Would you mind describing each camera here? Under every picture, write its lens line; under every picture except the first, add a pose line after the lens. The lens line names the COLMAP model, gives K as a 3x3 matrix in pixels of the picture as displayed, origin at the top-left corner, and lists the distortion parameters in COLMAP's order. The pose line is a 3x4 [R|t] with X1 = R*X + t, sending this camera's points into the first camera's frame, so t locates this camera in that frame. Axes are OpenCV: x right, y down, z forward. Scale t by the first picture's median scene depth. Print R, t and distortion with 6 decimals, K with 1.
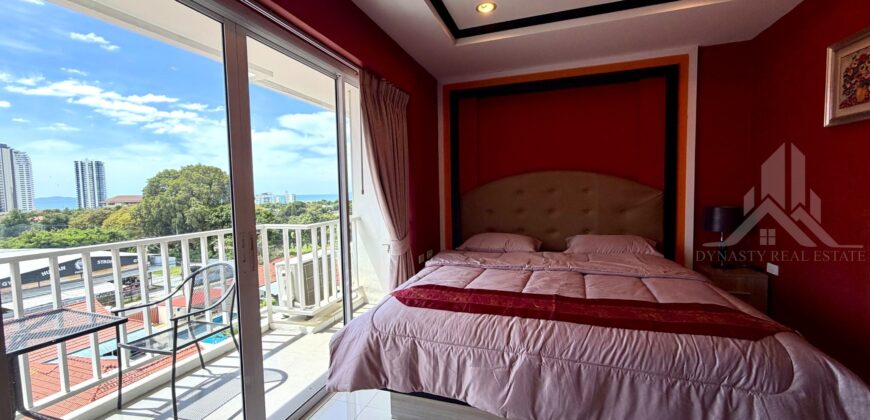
lens RADIAL K [[347.2, 0, 429.6], [0, 347.2, 211.2], [0, 0, 1]] dist [0.000485, 0.000337]
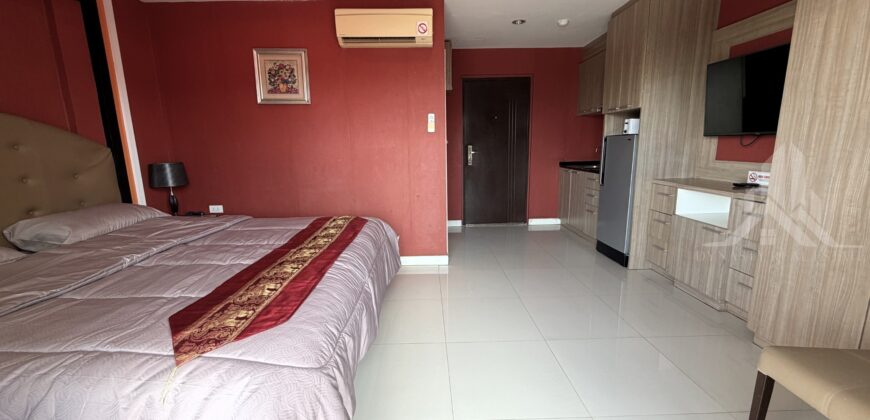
lens RADIAL K [[347.2, 0, 433.2], [0, 347.2, 210.6], [0, 0, 1]] dist [0.000485, 0.000337]
pose [[-0.345410, -0.147318, 0.926817, -0.509299], [0.081499, 0.979162, 0.186012, -0.002099], [-0.934906, 0.139785, -0.326206, 0.706772]]
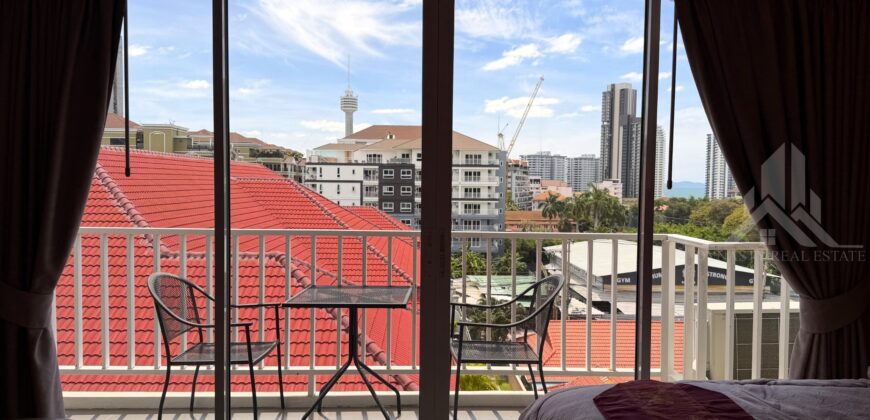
lens RADIAL K [[604.3, 0, 434.5], [0, 604.3, 218.0], [0, 0, 1]] dist [0.093076, -0.004573]
pose [[0.348390, 0.080920, -0.933850, 0.521513], [-0.073054, 0.995580, 0.059015, -0.030824], [0.934499, 0.047662, 0.352762, 0.309985]]
